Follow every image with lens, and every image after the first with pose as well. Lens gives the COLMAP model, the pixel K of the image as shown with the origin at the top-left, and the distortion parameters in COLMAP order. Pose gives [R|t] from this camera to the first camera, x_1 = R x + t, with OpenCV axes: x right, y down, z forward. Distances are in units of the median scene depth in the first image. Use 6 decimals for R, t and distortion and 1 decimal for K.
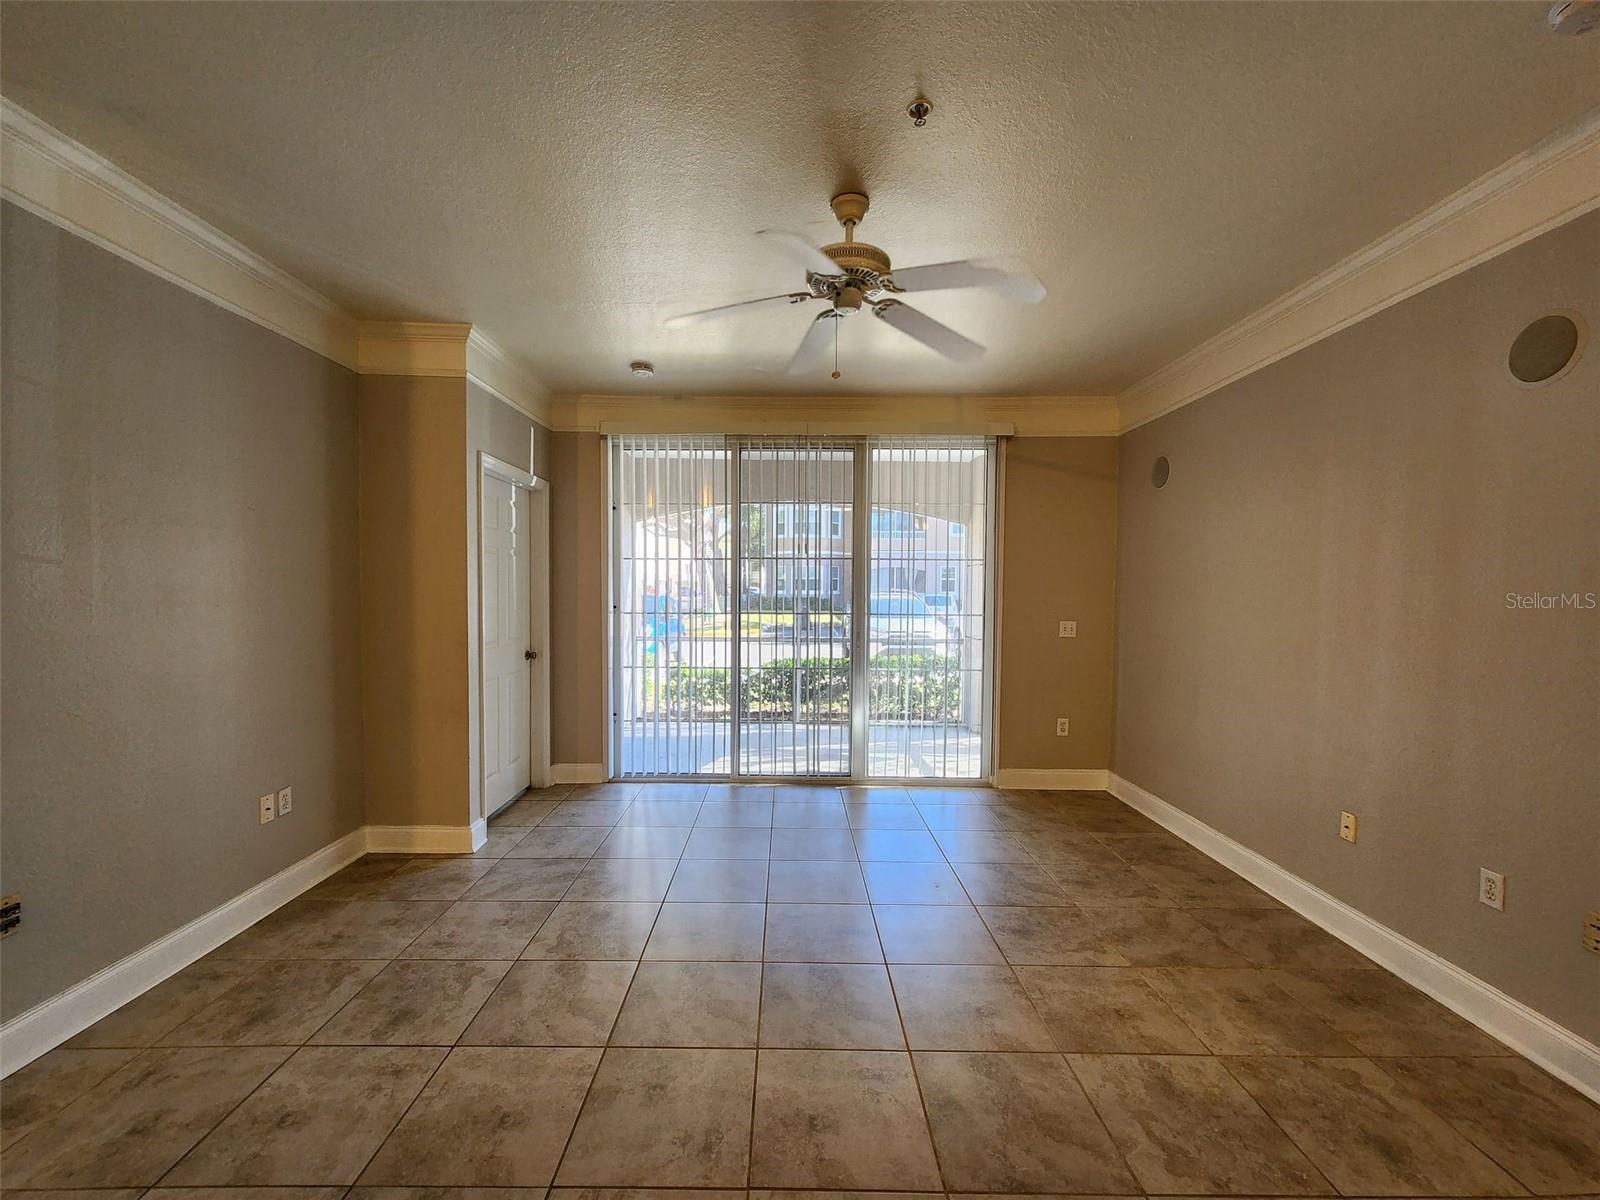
lens RADIAL K [[649.0, 0, 775.6], [0, 649.0, 634.0], [0, 0, 1]] dist [-0.002070, -0.002031]
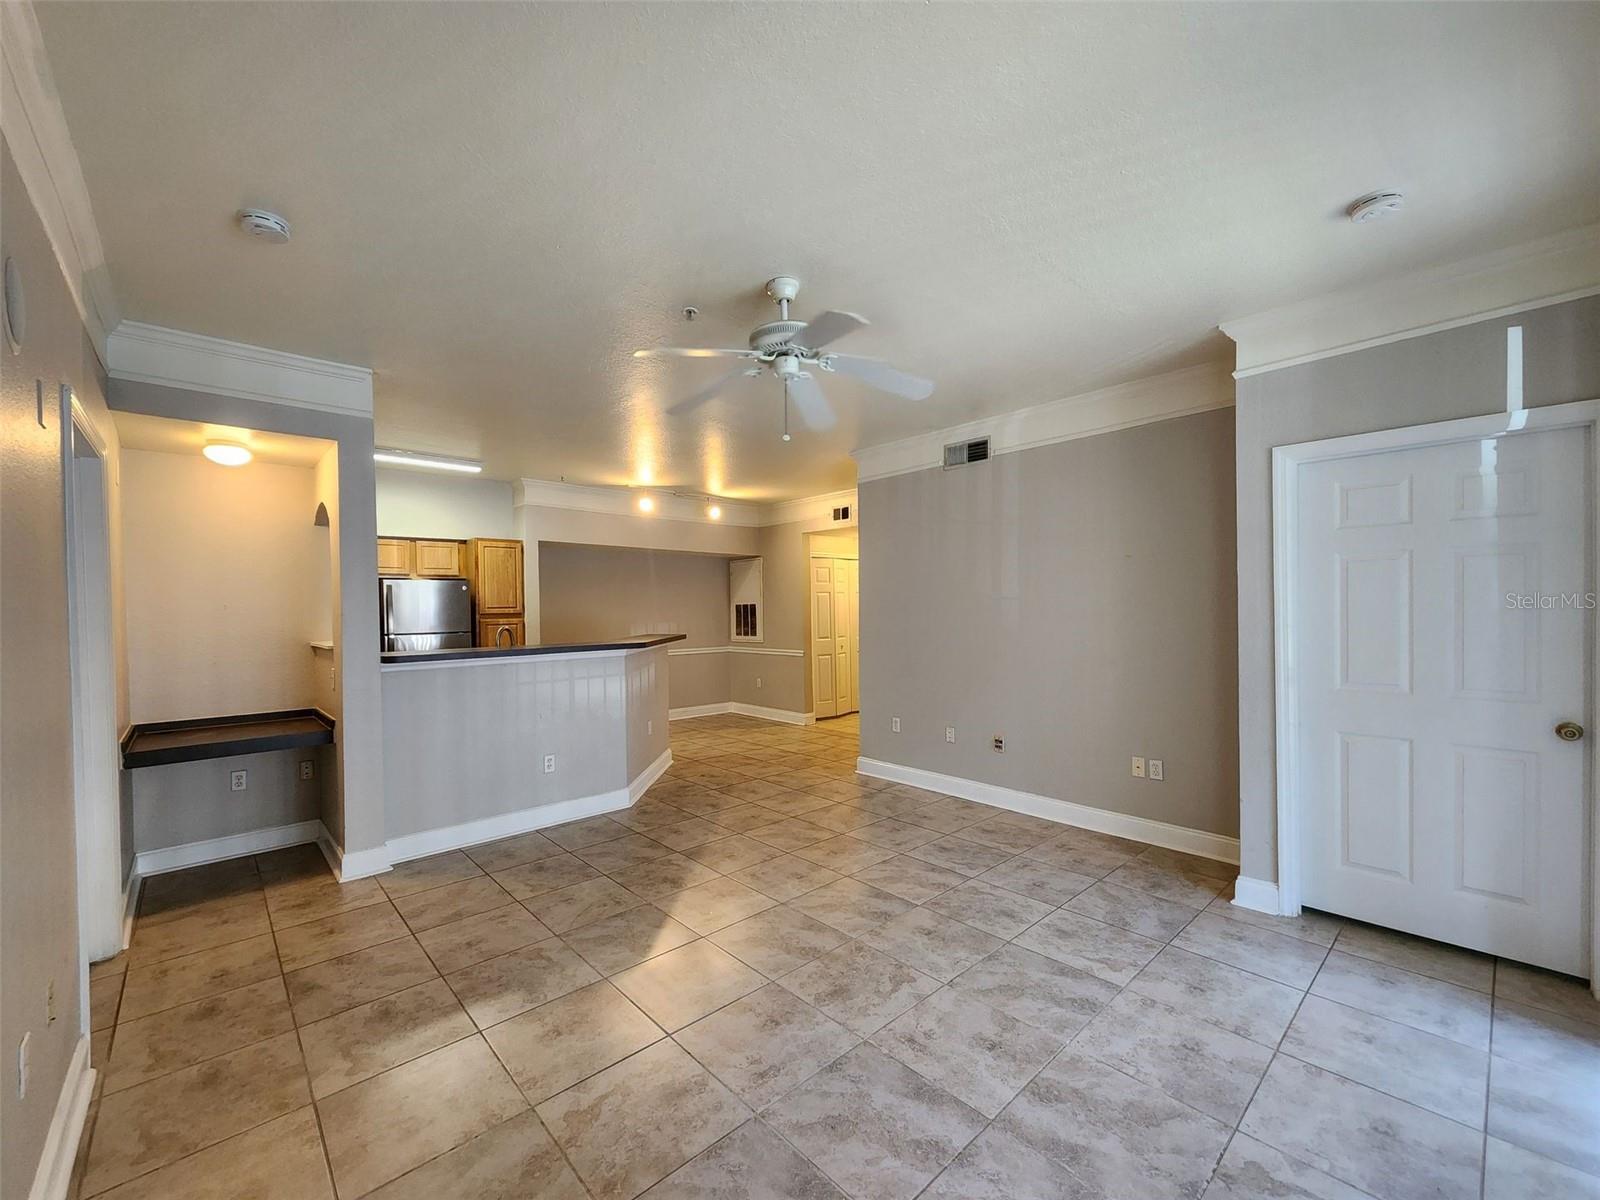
lens RADIAL K [[649.0, 0, 784.4], [0, 649.0, 610.6], [0, 0, 1]] dist [-0.002070, -0.002031]
pose [[-0.731577, 0.006185, -0.681731, 0.917018], [-0.039730, 0.997873, 0.051688, -0.137120], [0.680600, 0.064899, -0.729775, 1.857318]]
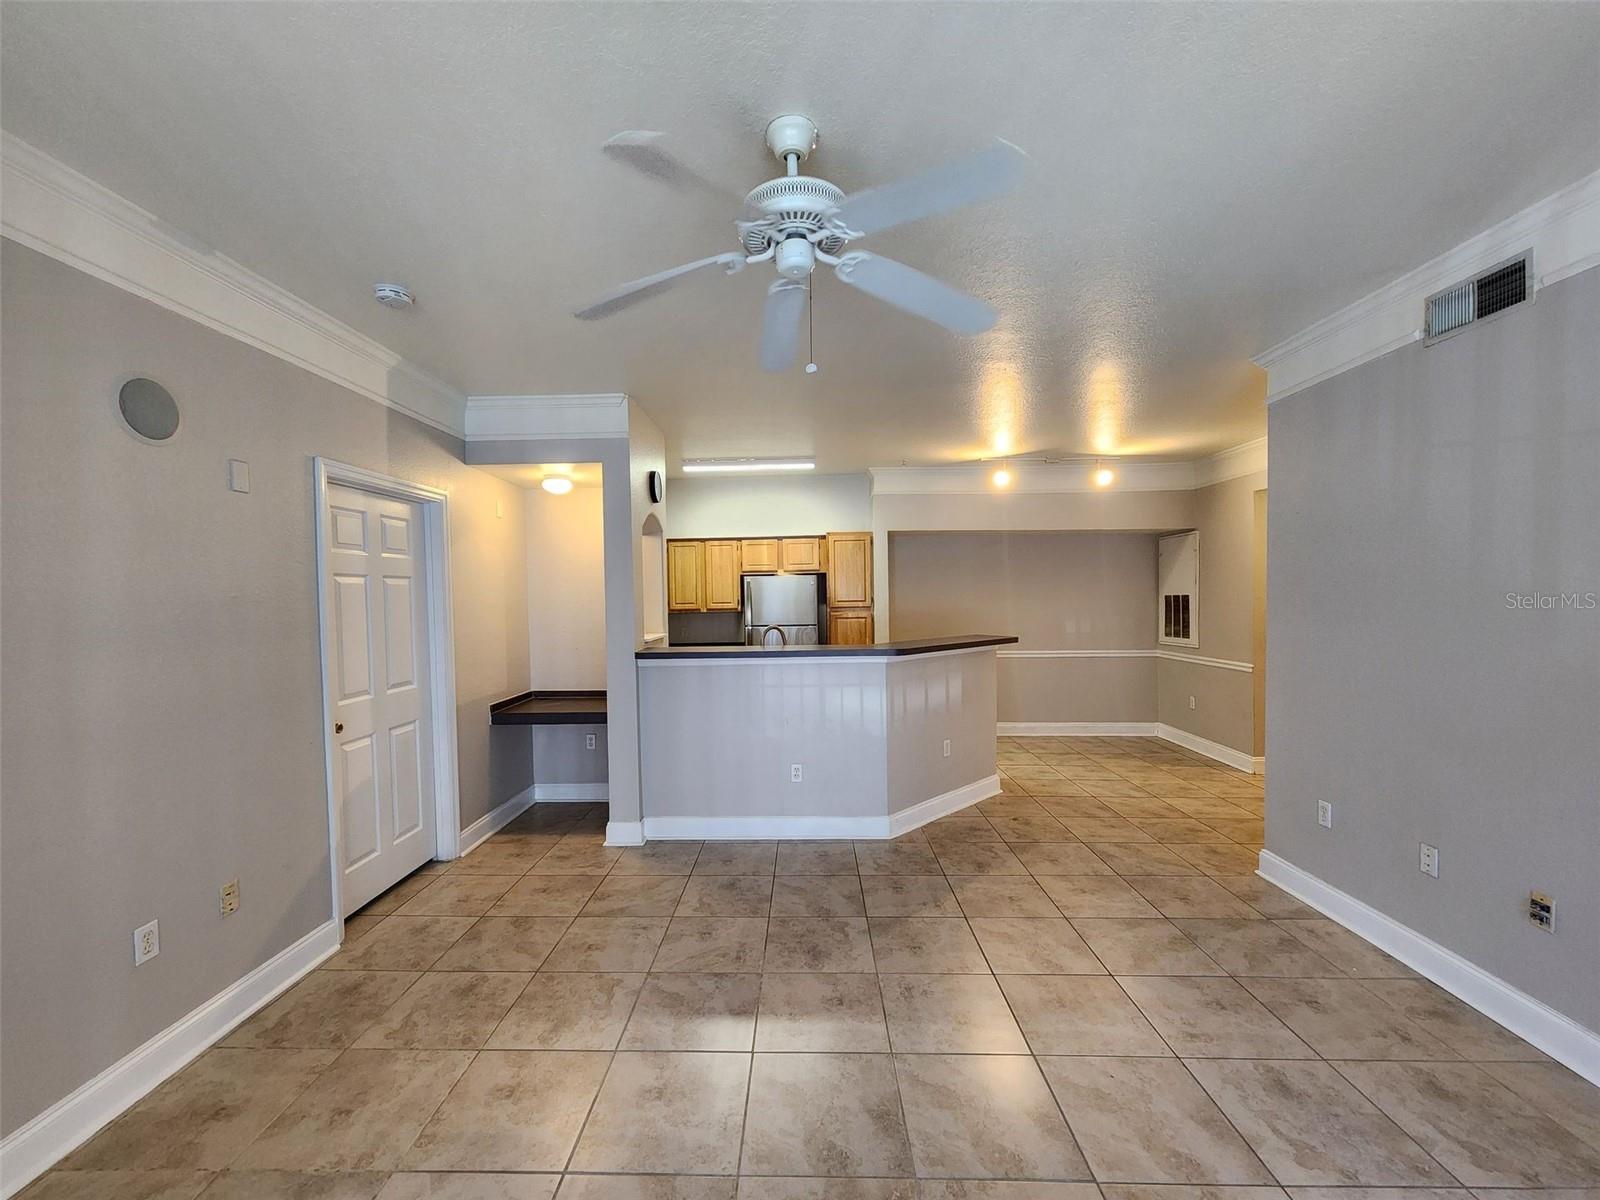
lens RADIAL K [[649.0, 0, 786.7], [0, 649.0, 610.1], [0, 0, 1]] dist [-0.002070, -0.002031]
pose [[-0.999818, 0.006388, 0.017958, 0.108471], [0.007997, 0.995819, 0.090994, -0.175240], [-0.017301, 0.091121, -0.995689, 1.770704]]
